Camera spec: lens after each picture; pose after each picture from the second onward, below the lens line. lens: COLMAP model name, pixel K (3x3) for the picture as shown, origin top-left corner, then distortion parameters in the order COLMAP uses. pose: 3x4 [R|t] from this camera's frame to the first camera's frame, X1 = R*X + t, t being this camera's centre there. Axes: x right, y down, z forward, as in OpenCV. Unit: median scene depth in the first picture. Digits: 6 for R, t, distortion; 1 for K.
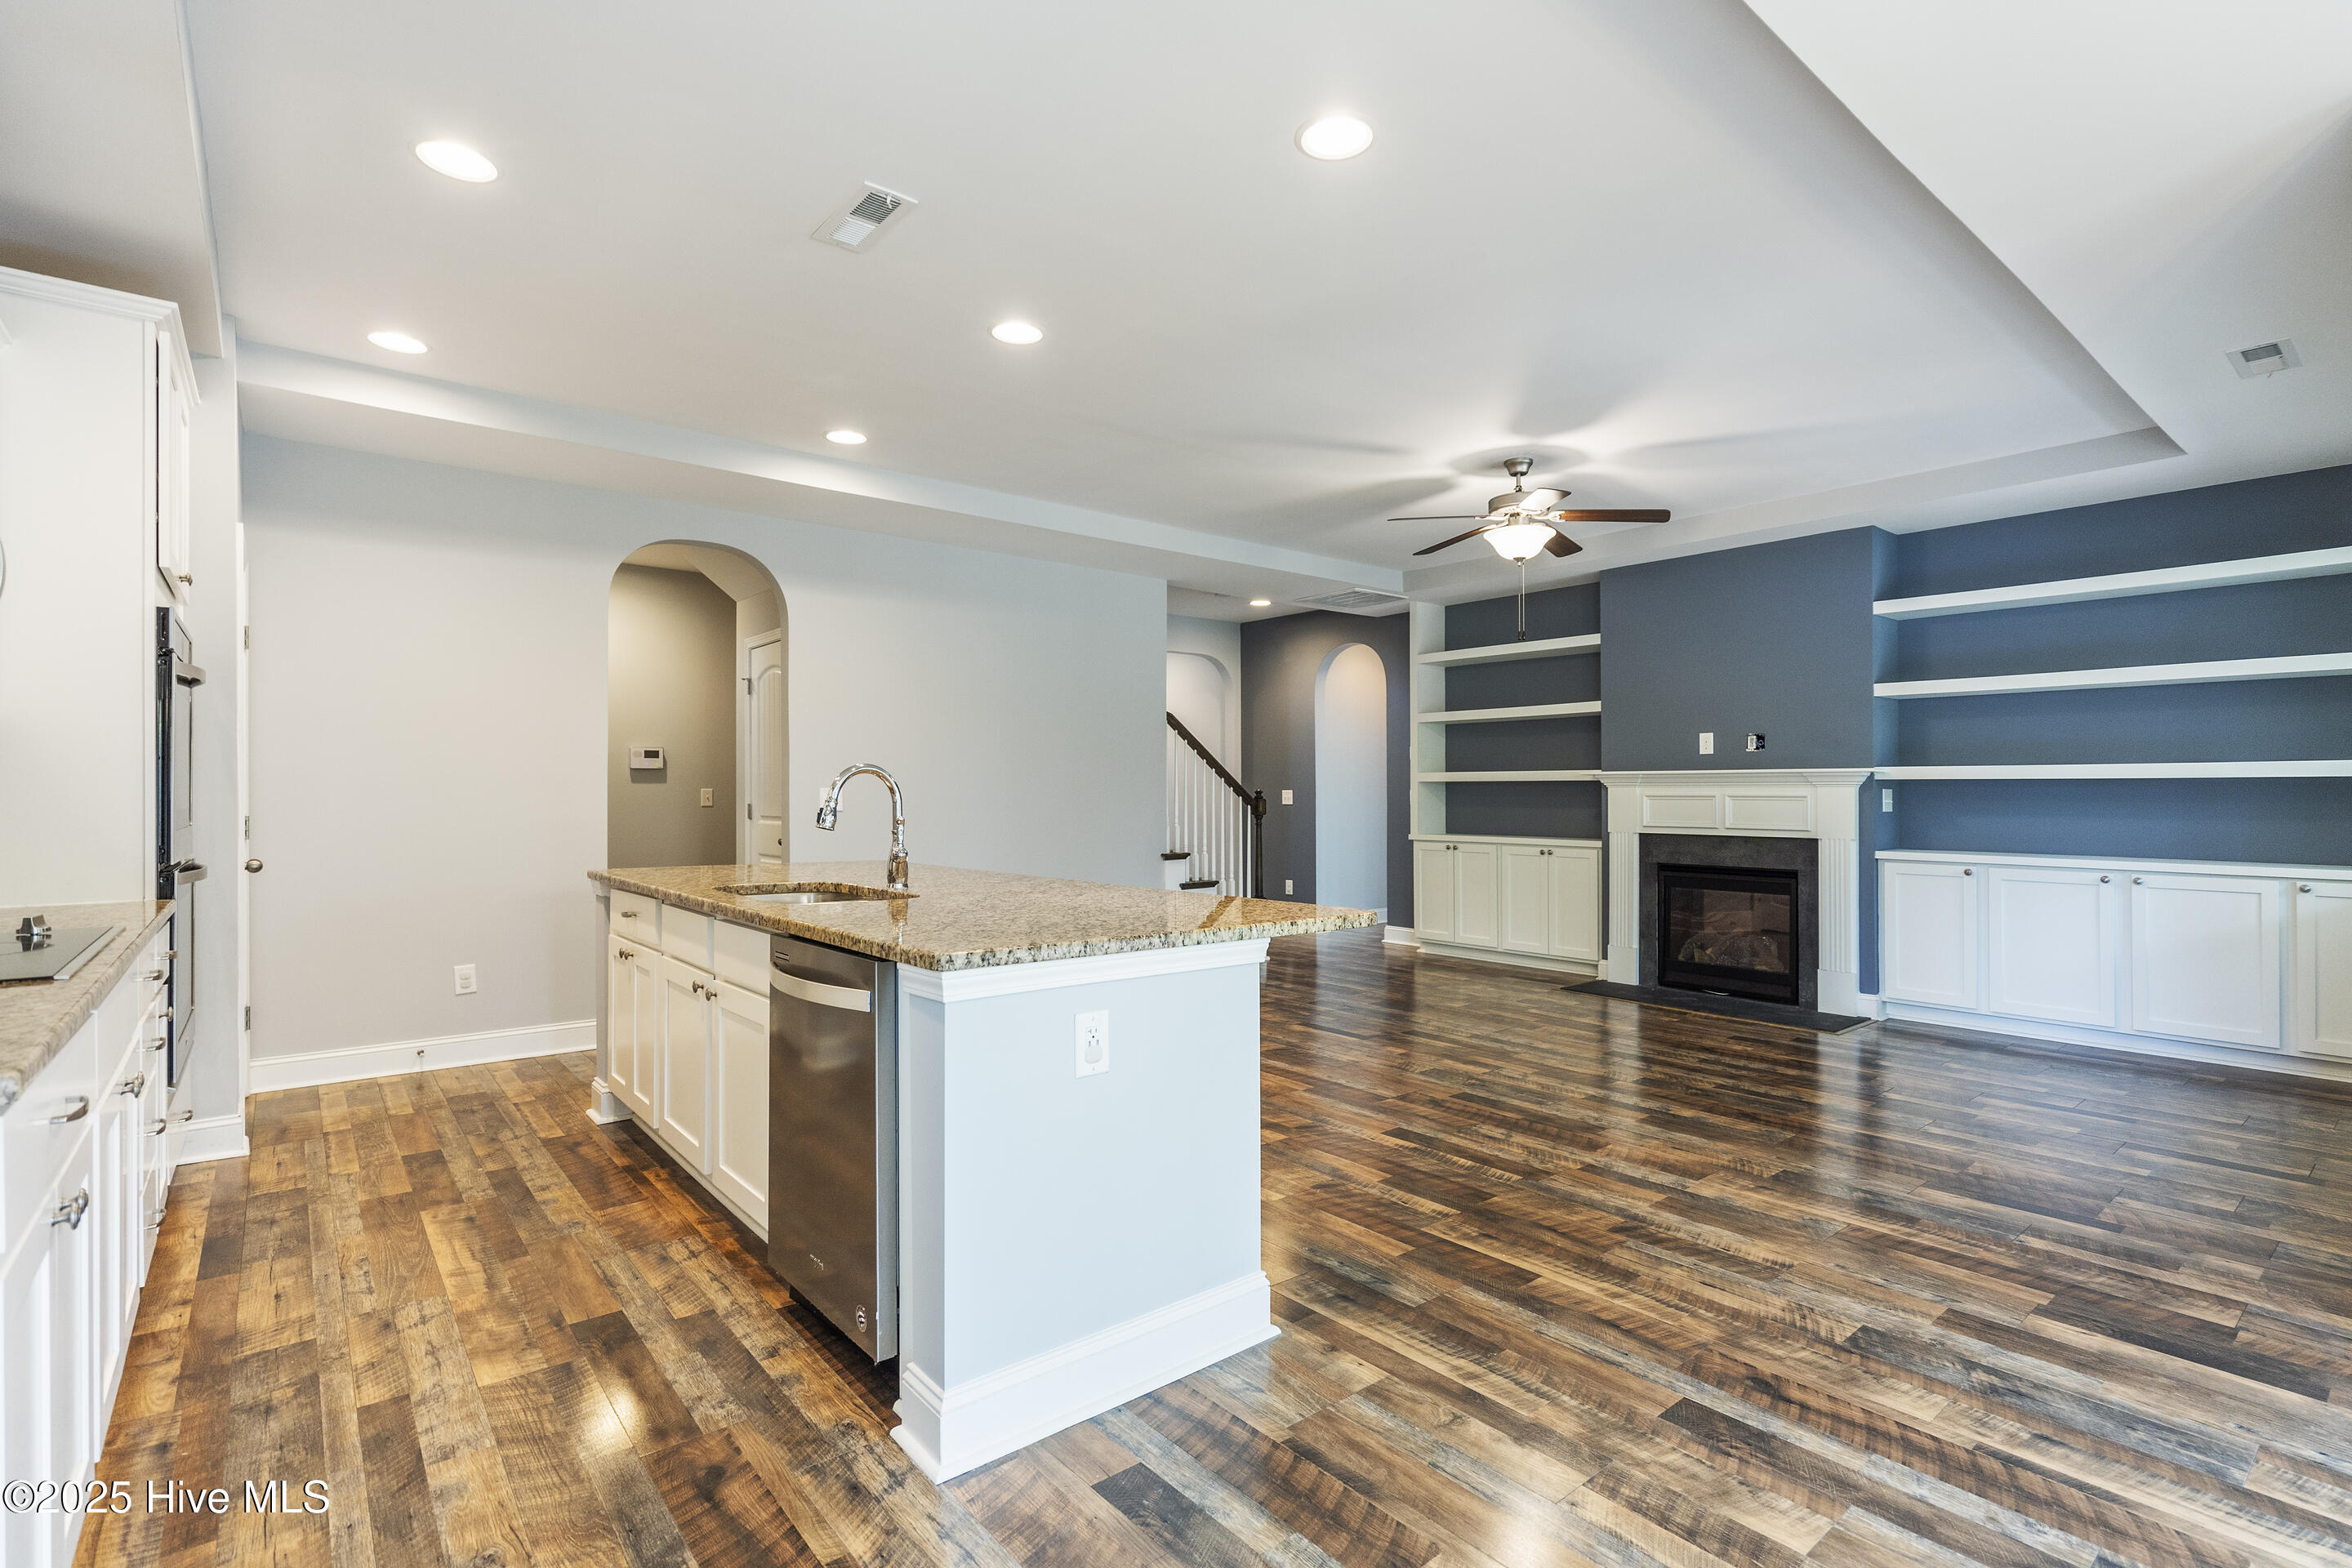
lens RADIAL K [[1116.3, 0, 1171.6], [0, 1116.3, 790.5], [0, 0, 1]] dist [-0.002531, -0.000316]
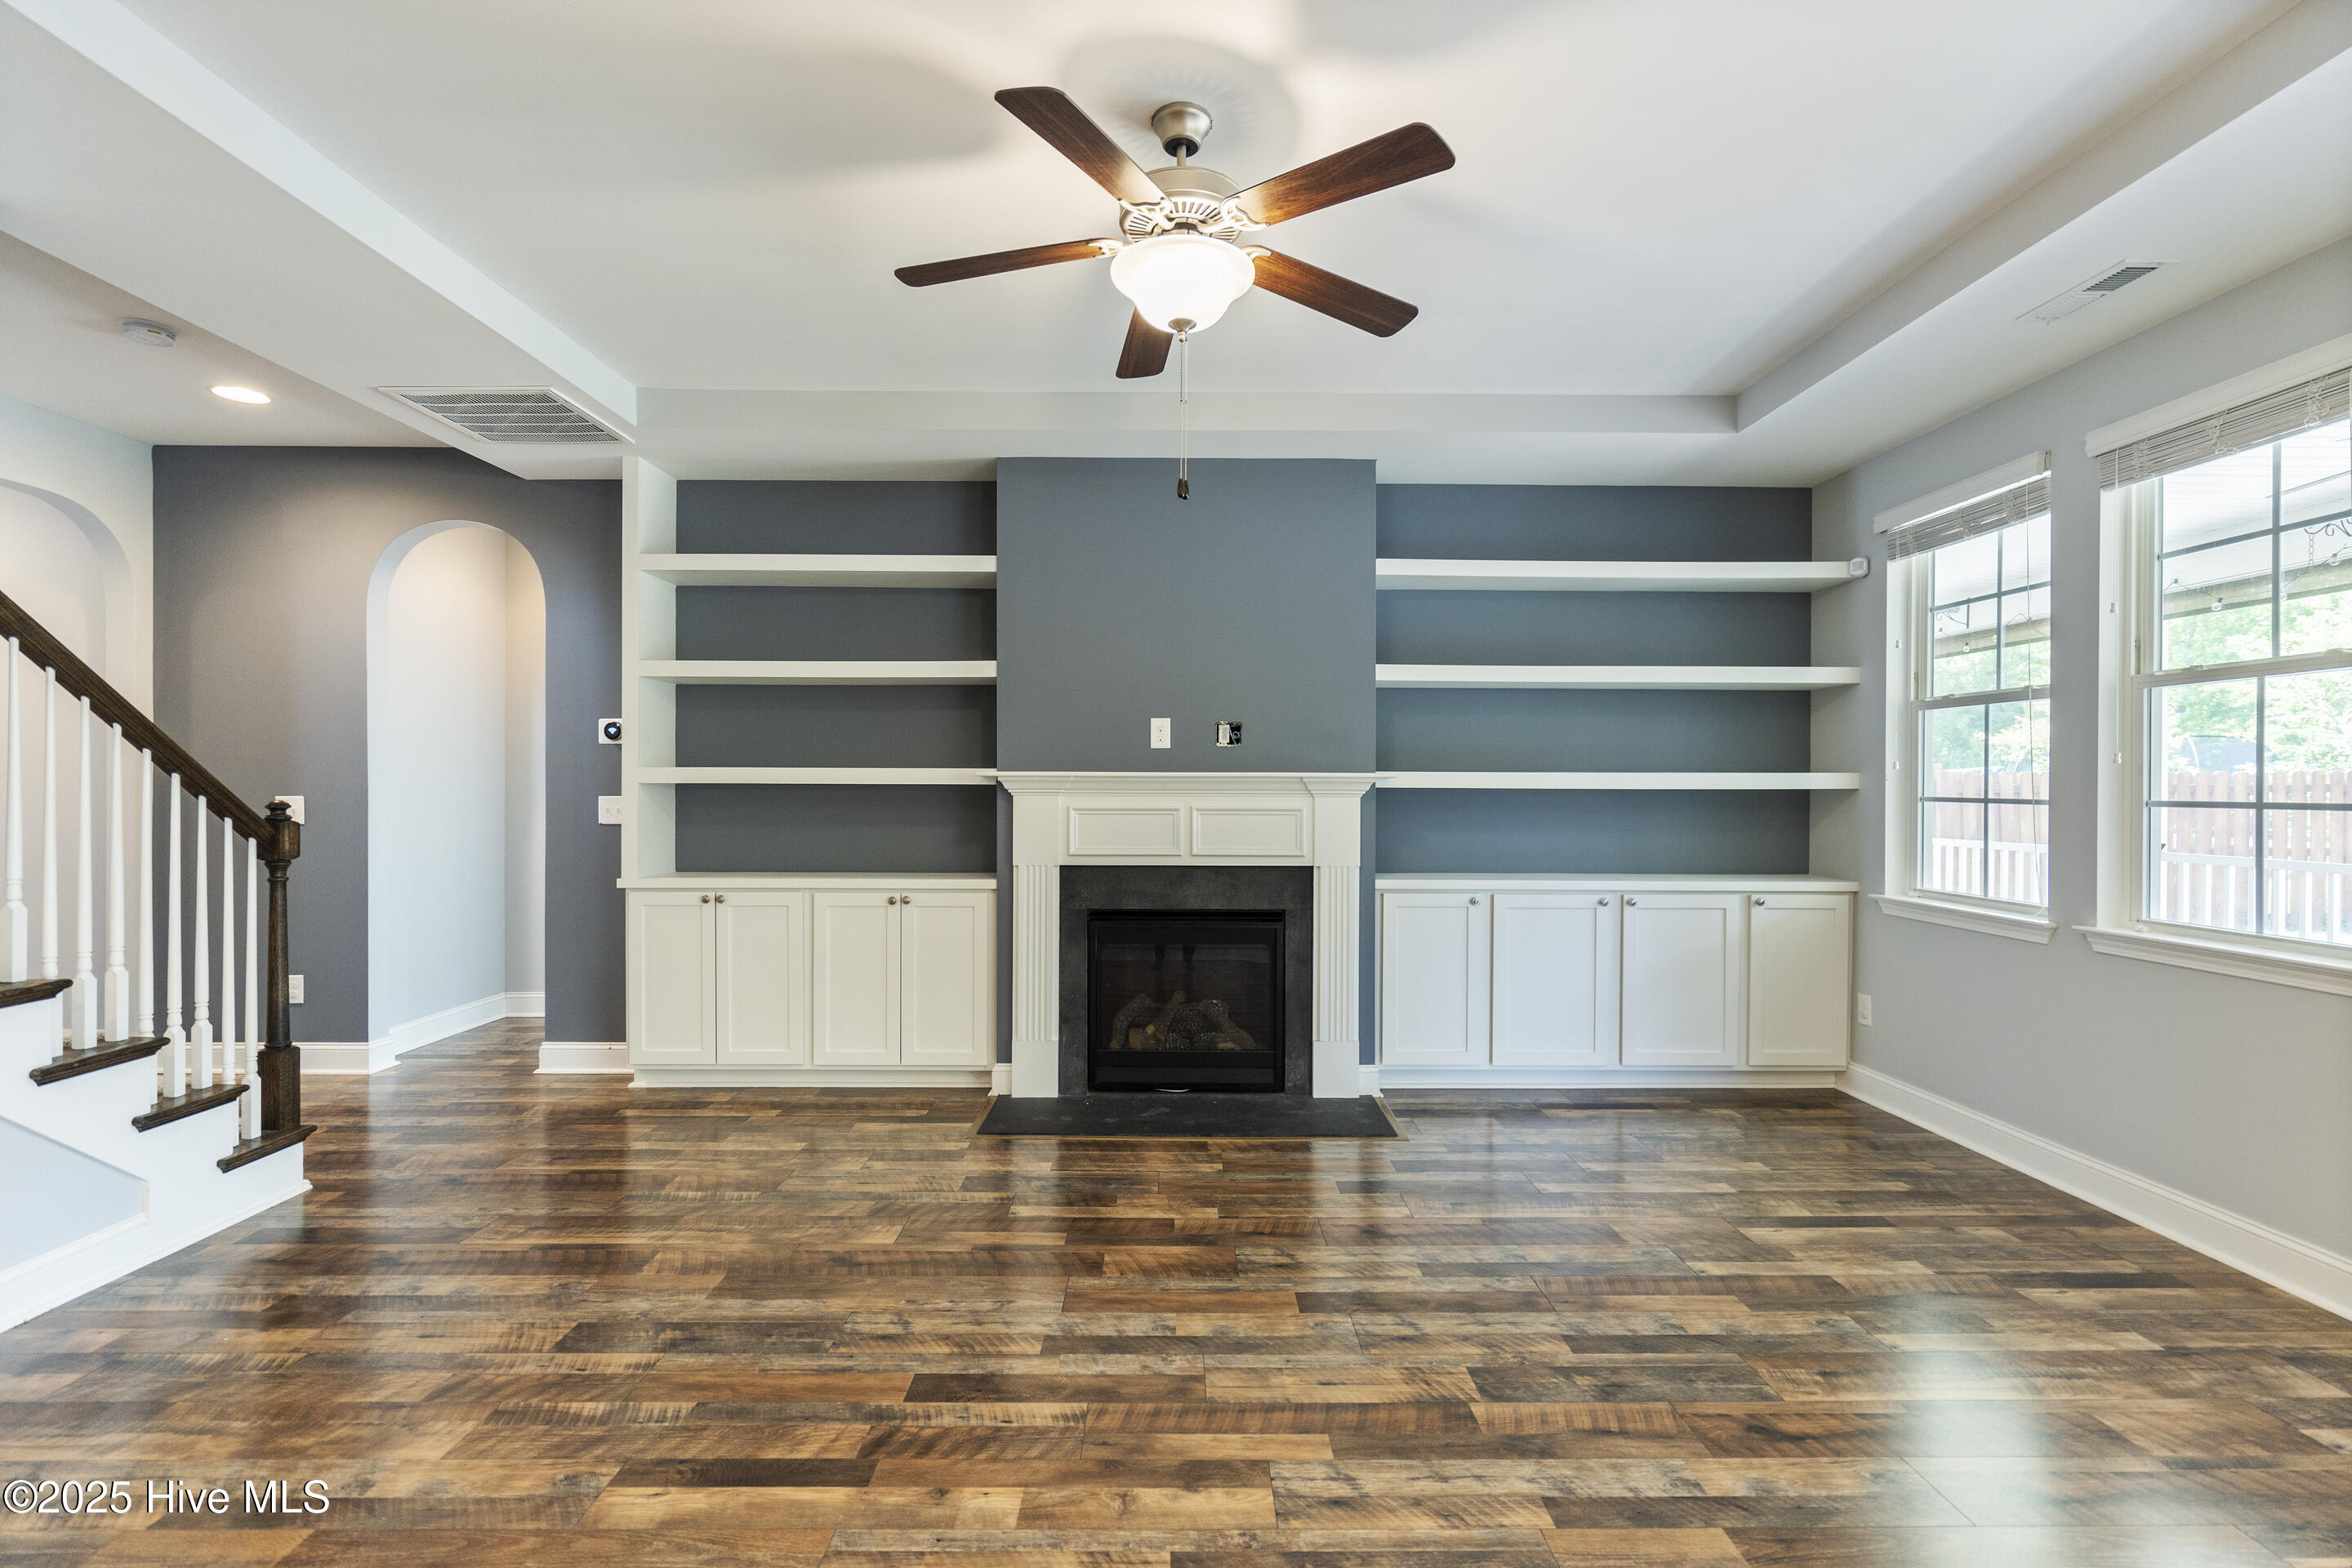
lens RADIAL K [[1082.0, 0, 1186.0], [0, 1082.0, 792.0], [0, 0, 1]] dist [-0.004765, 0.000719]
pose [[0.623050, -0.001587, 0.782180, -0.045084], [-0.004331, 0.999976, 0.005478, -0.011567], [-0.782170, -0.006800, 0.623028, 0.713809]]
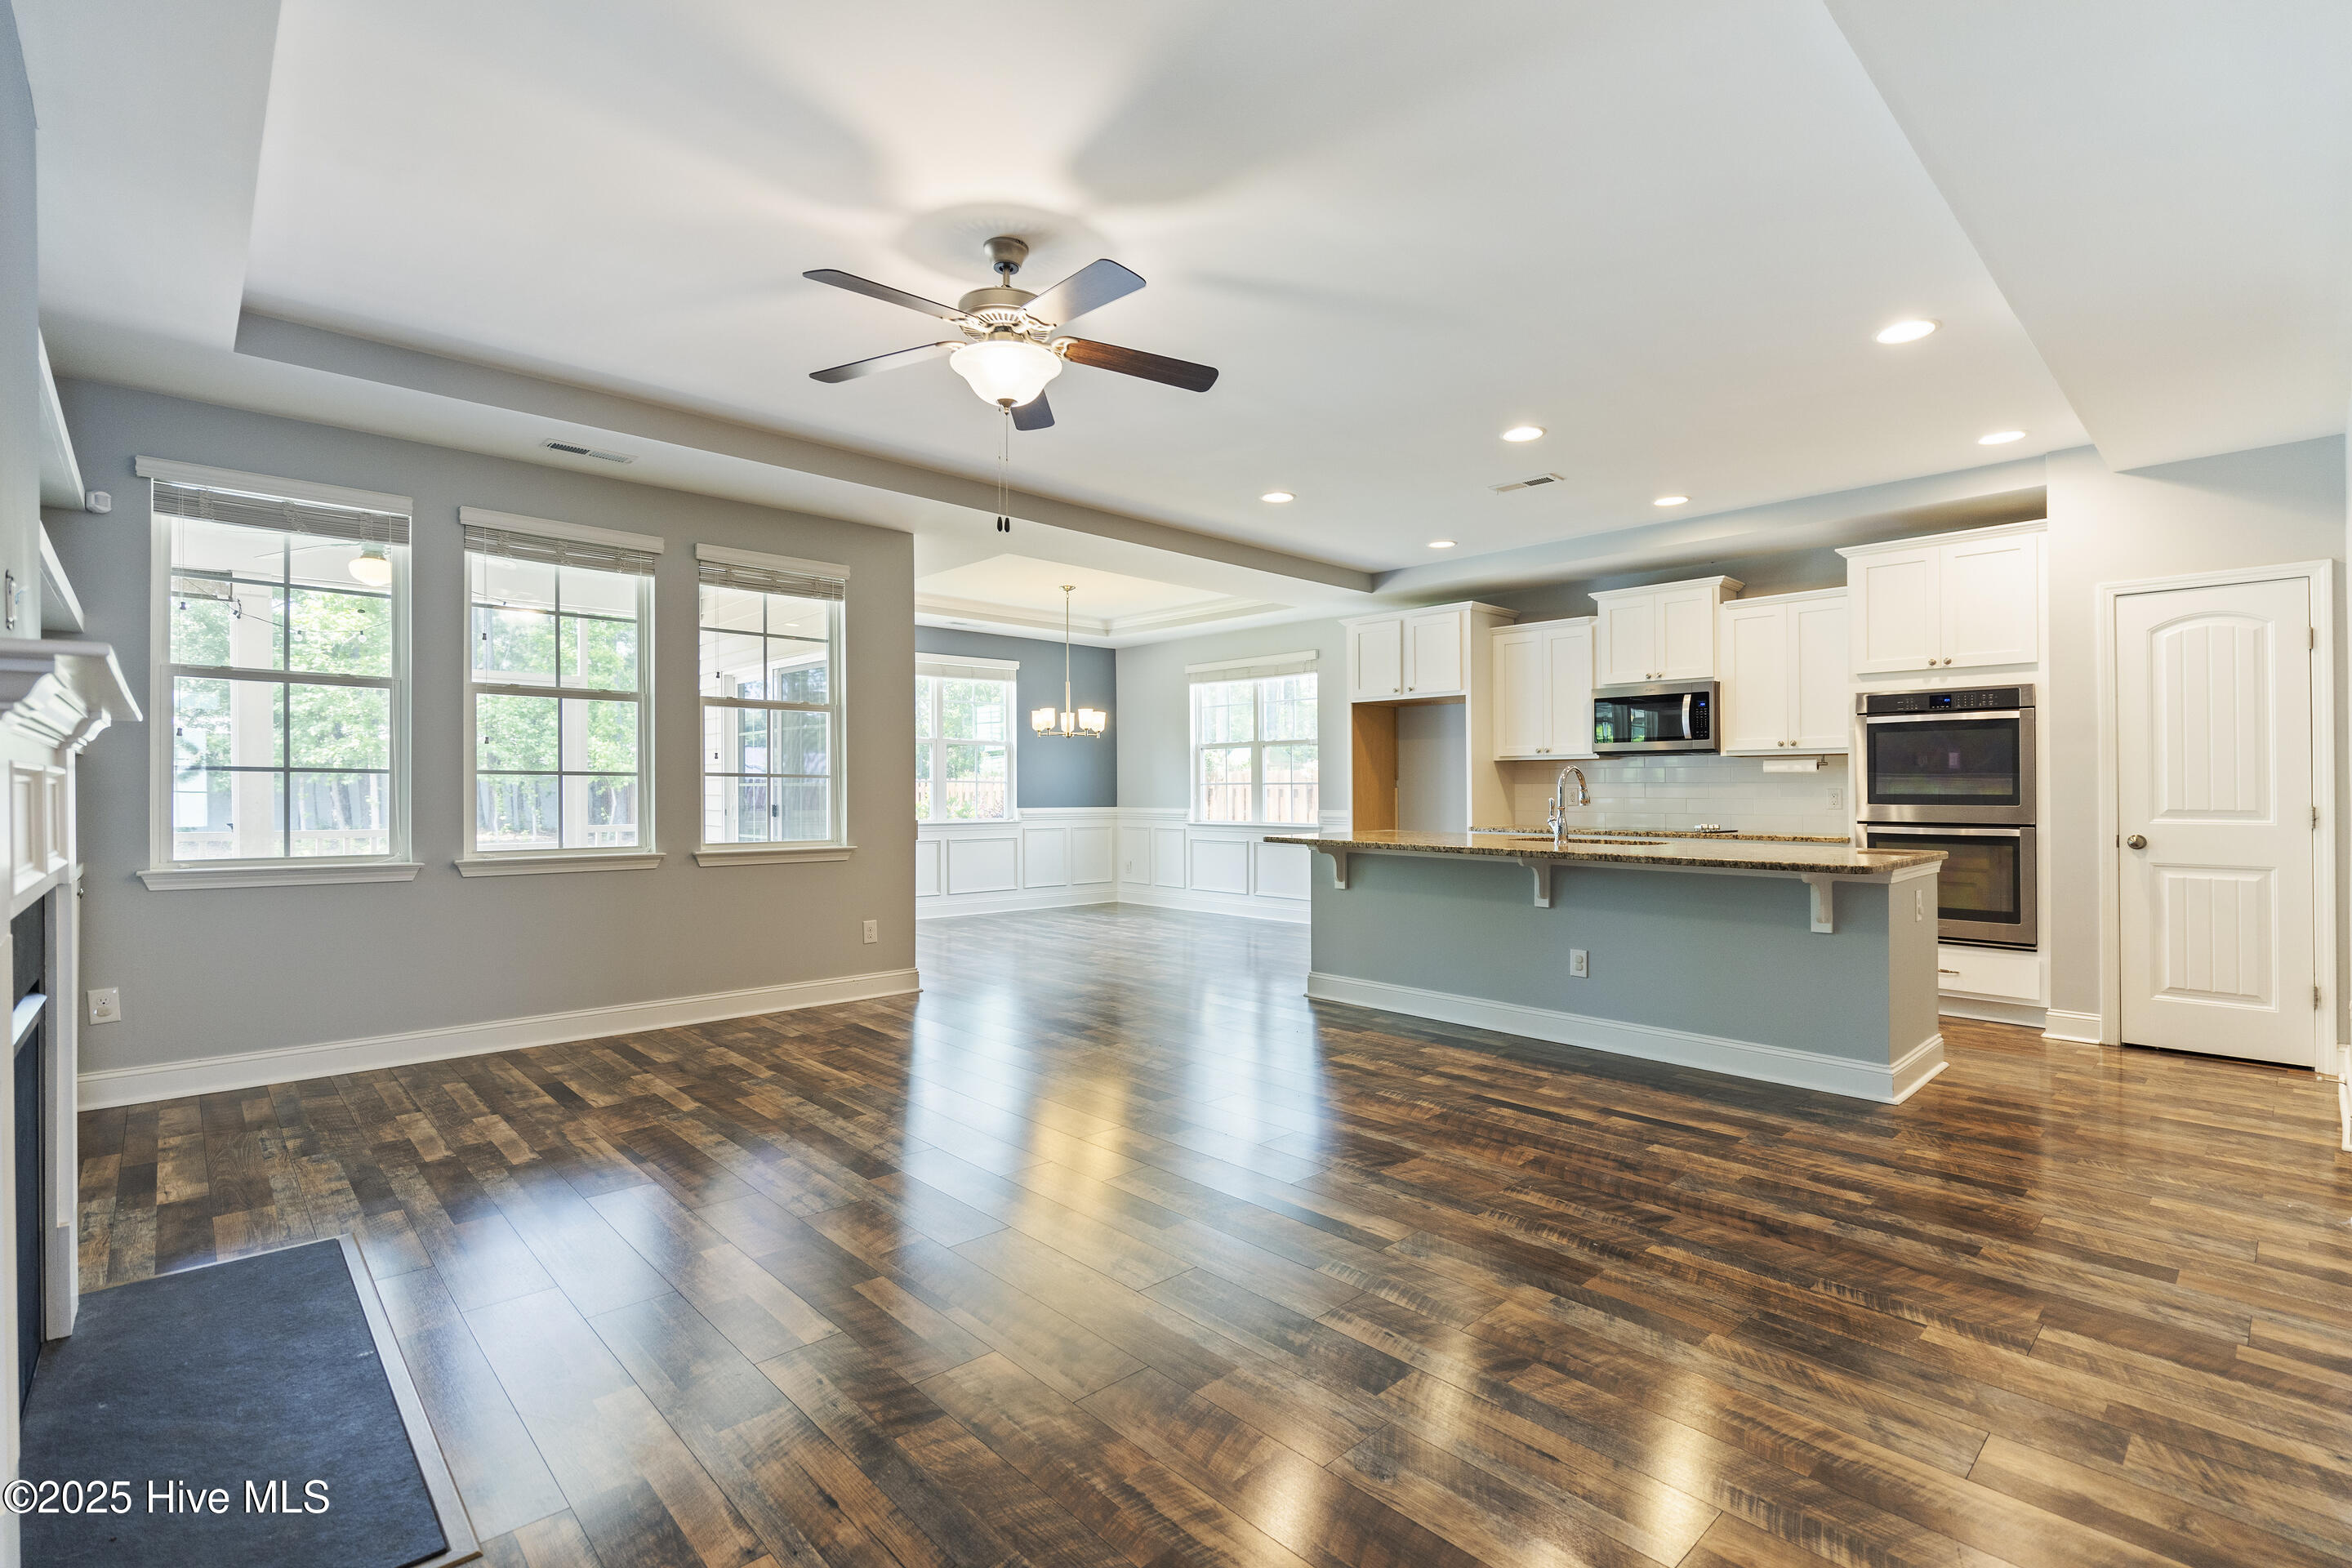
lens RADIAL K [[1057.8, 0, 1176.0], [0, 1057.8, 784.0], [0, 0, 1]] dist [-0.000375, 0.000609]
pose [[-0.997605, -0.003395, -0.069089, 0.262871], [-0.002834, 0.999962, -0.008219, 0.012197], [0.069114, -0.008004, -0.997577, 1.604368]]
